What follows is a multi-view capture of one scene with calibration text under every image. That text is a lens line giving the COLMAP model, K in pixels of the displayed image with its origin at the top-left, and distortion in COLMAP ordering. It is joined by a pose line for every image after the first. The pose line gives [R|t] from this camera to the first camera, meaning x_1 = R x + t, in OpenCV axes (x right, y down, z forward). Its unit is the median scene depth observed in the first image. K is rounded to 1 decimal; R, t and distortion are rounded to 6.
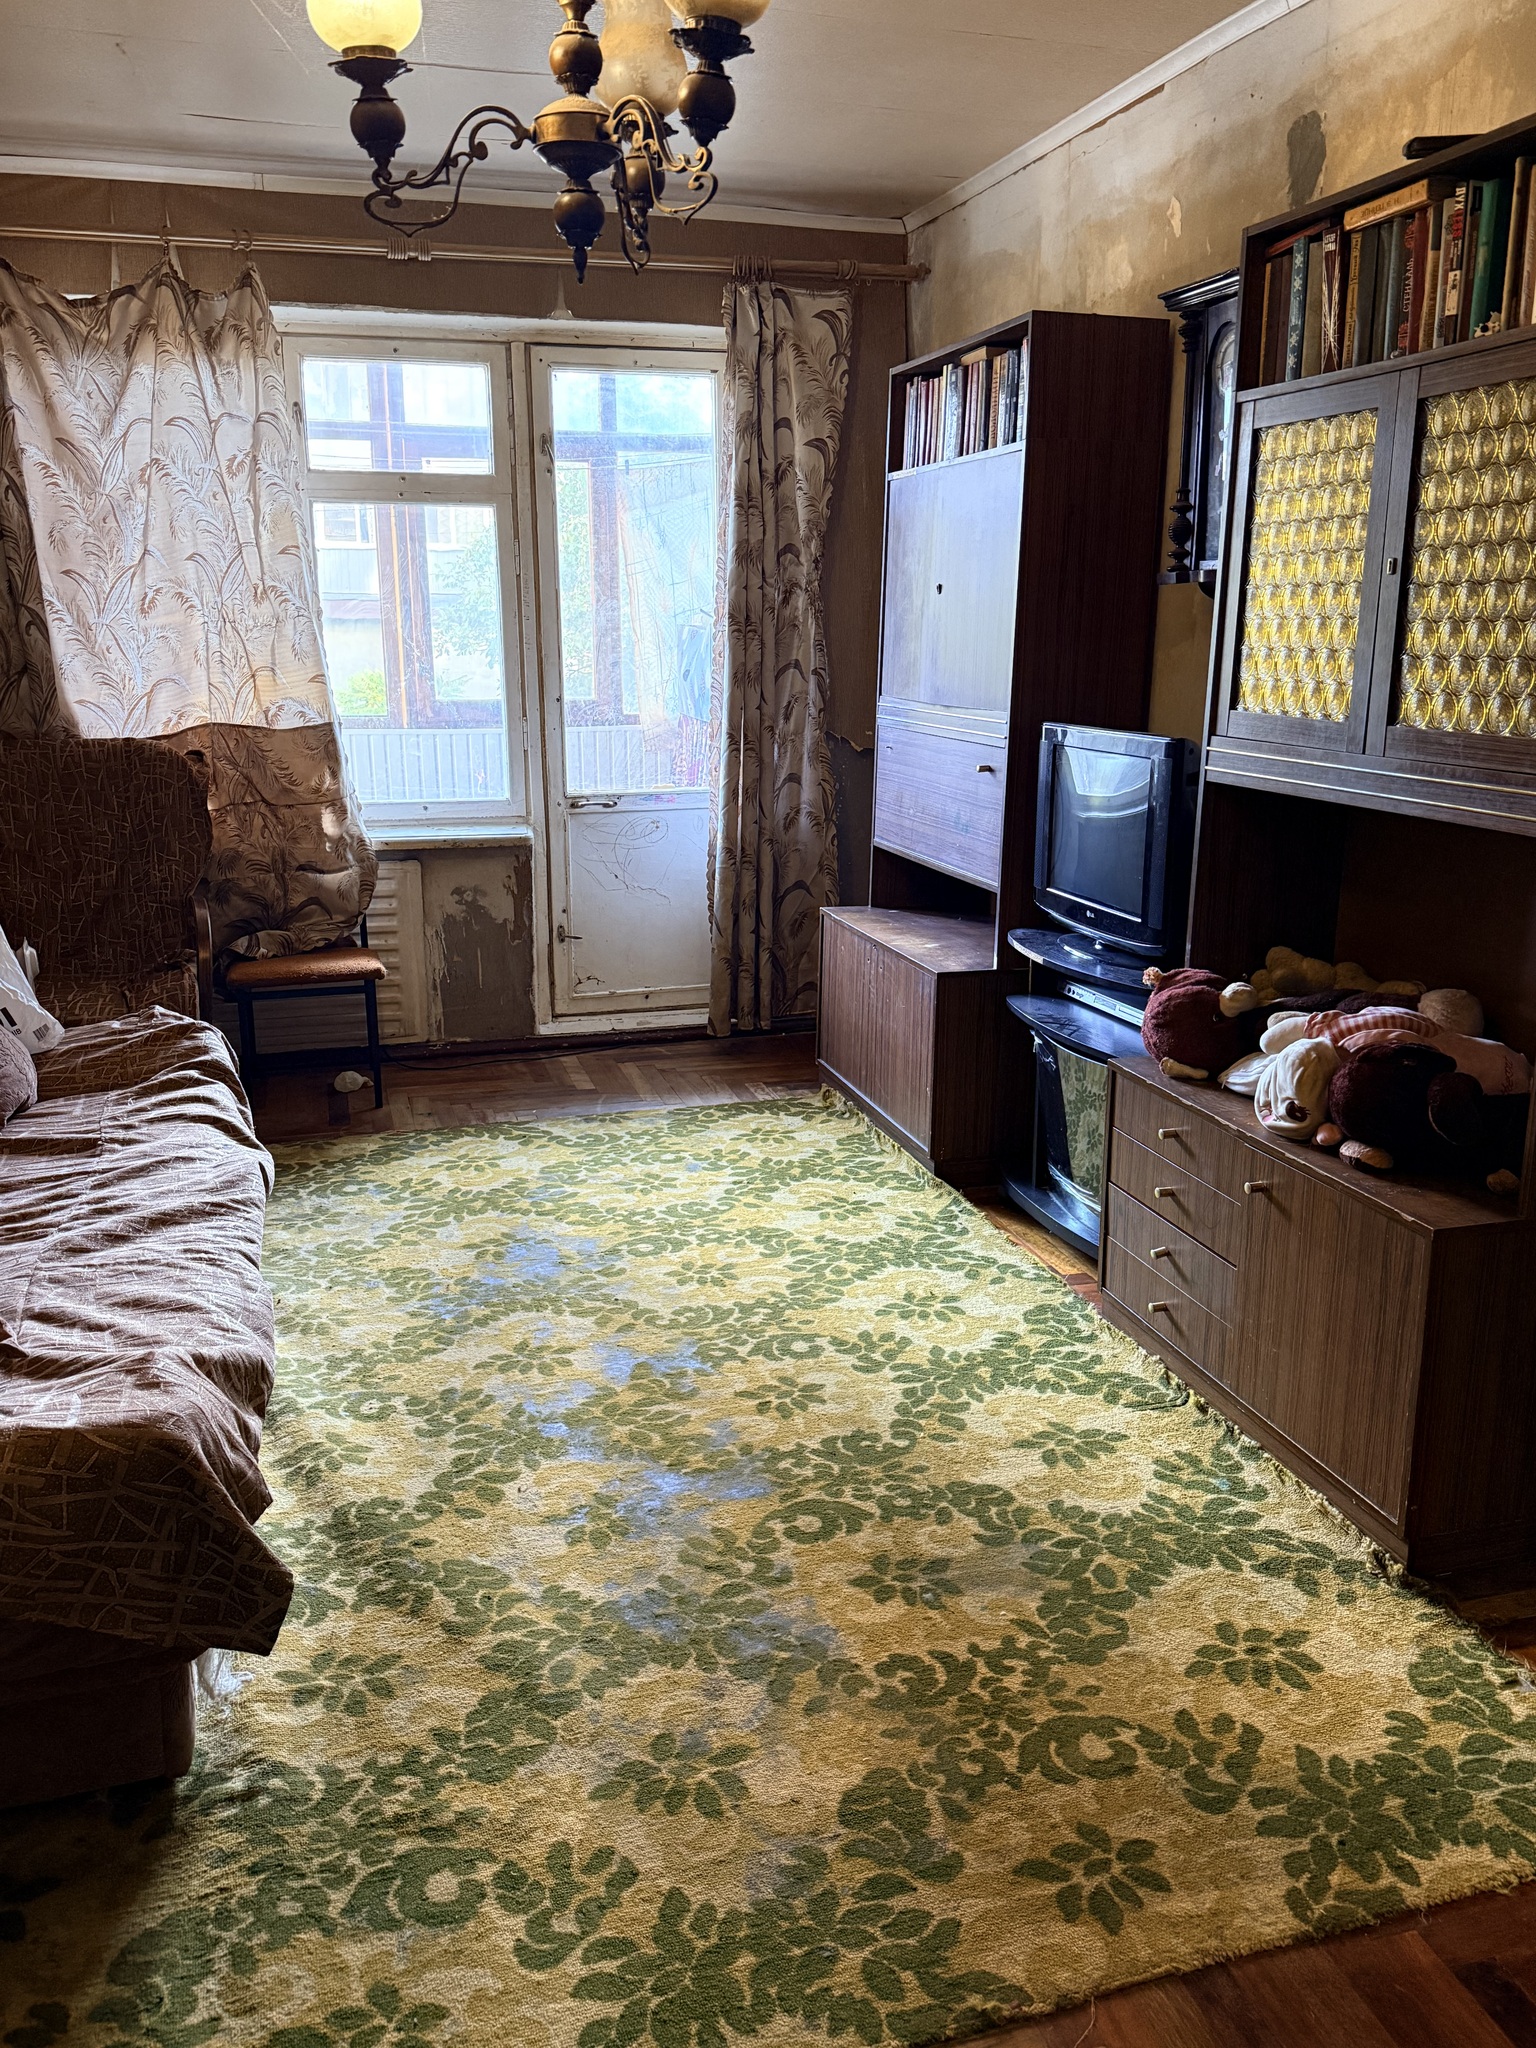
lens RADIAL K [[1613.5, 0, 770.8], [0, 1613.5, 1018.4], [0, 0, 1]] dist [0.124716, -0.207260]
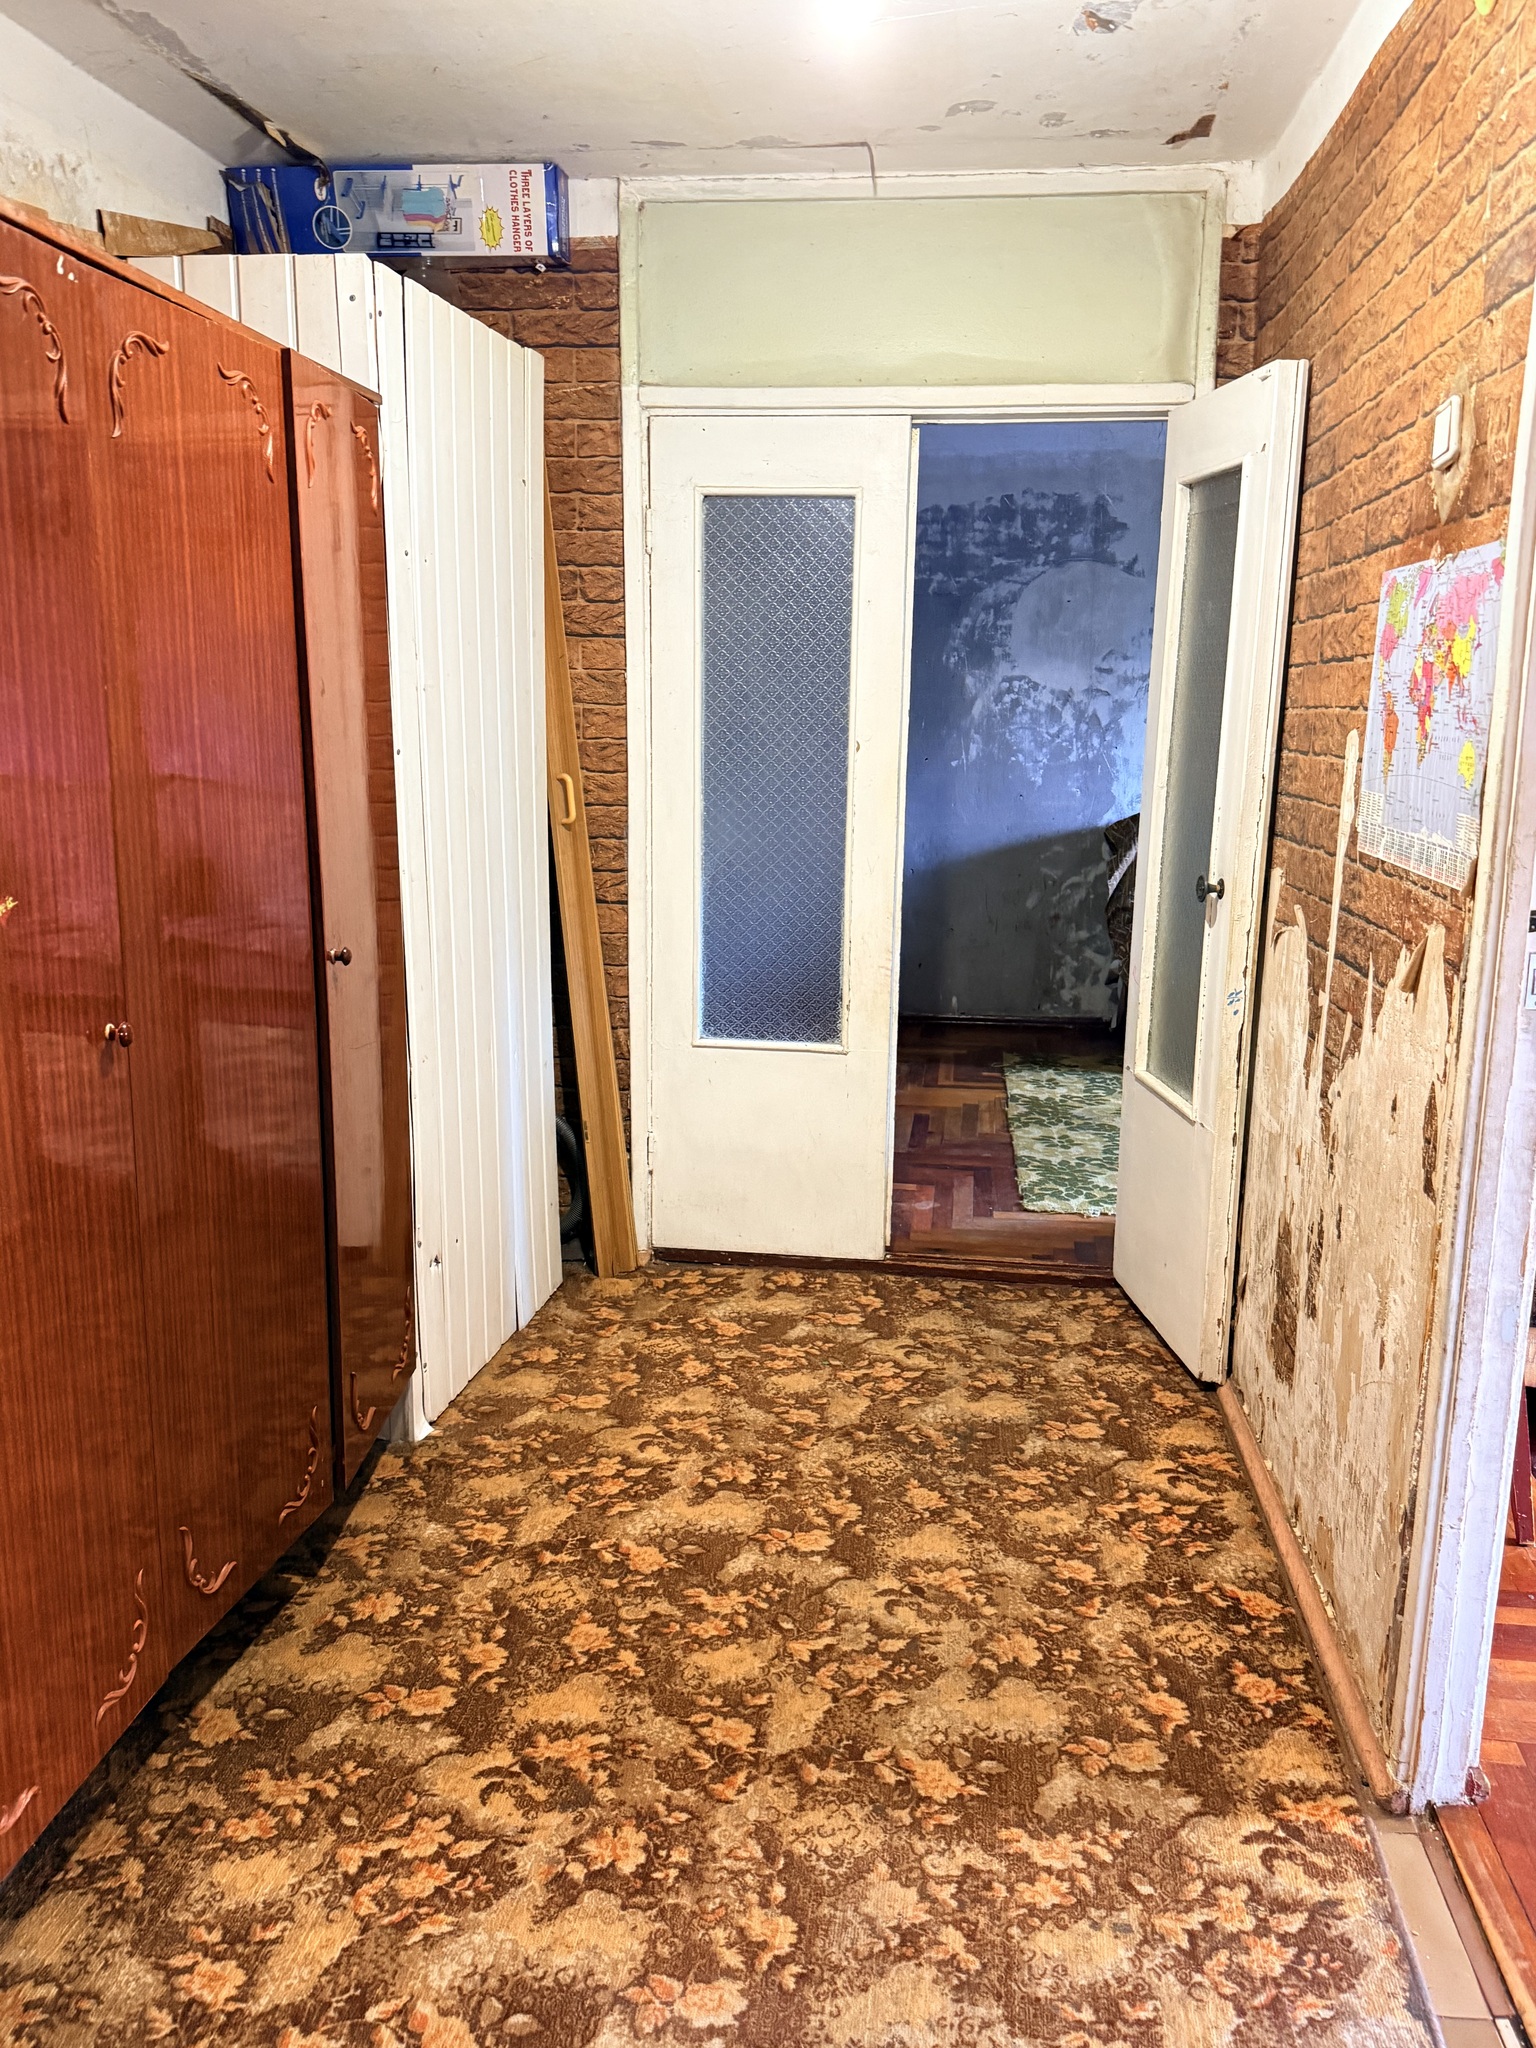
lens RADIAL K [[1613.5, 0, 769.4], [0, 1613.5, 1023.7], [0, 0, 1]] dist [0.124716, -0.207260]
pose [[-0.390657, 0.186152, -0.901518, 2.125351], [-0.226585, 0.929763, 0.290171, -0.286123], [0.892214, 0.317628, -0.321039, 1.001345]]
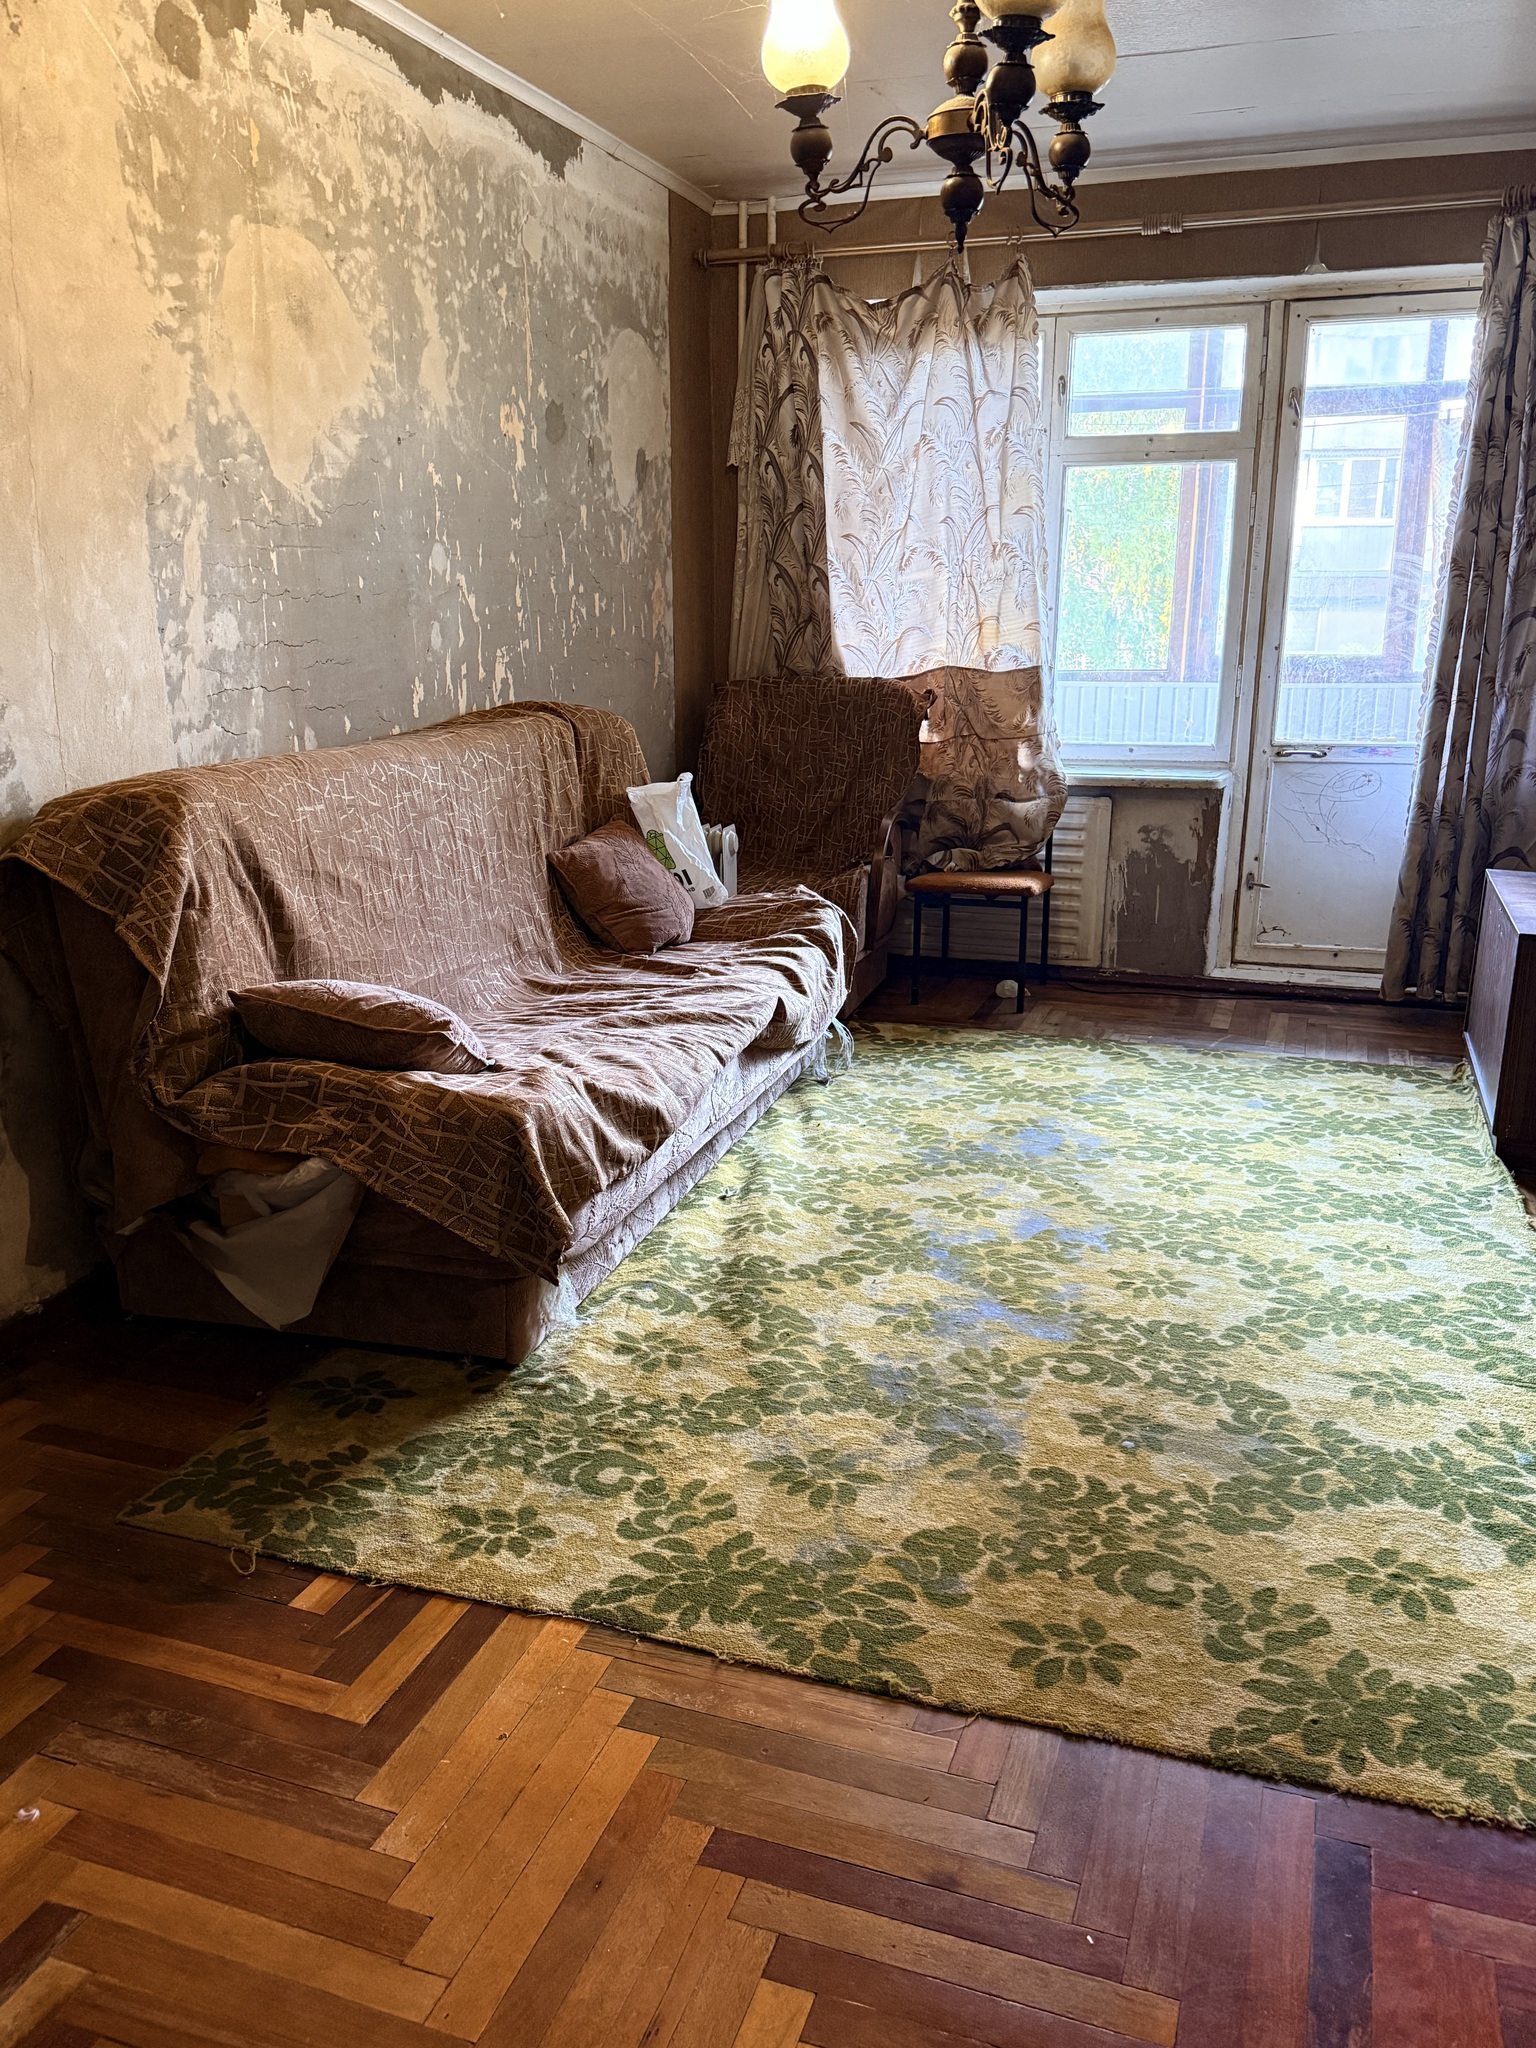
lens RADIAL K [[1613.5, 0, 738.9], [0, 1613.5, 1019.5], [0, 0, 1]] dist [0.124716, -0.207260]
pose [[0.810973, 0.146759, -0.566379, 0.417399], [-0.141738, 0.988475, 0.053184, 0.049981], [0.567657, 0.037147, 0.822427, -0.041250]]
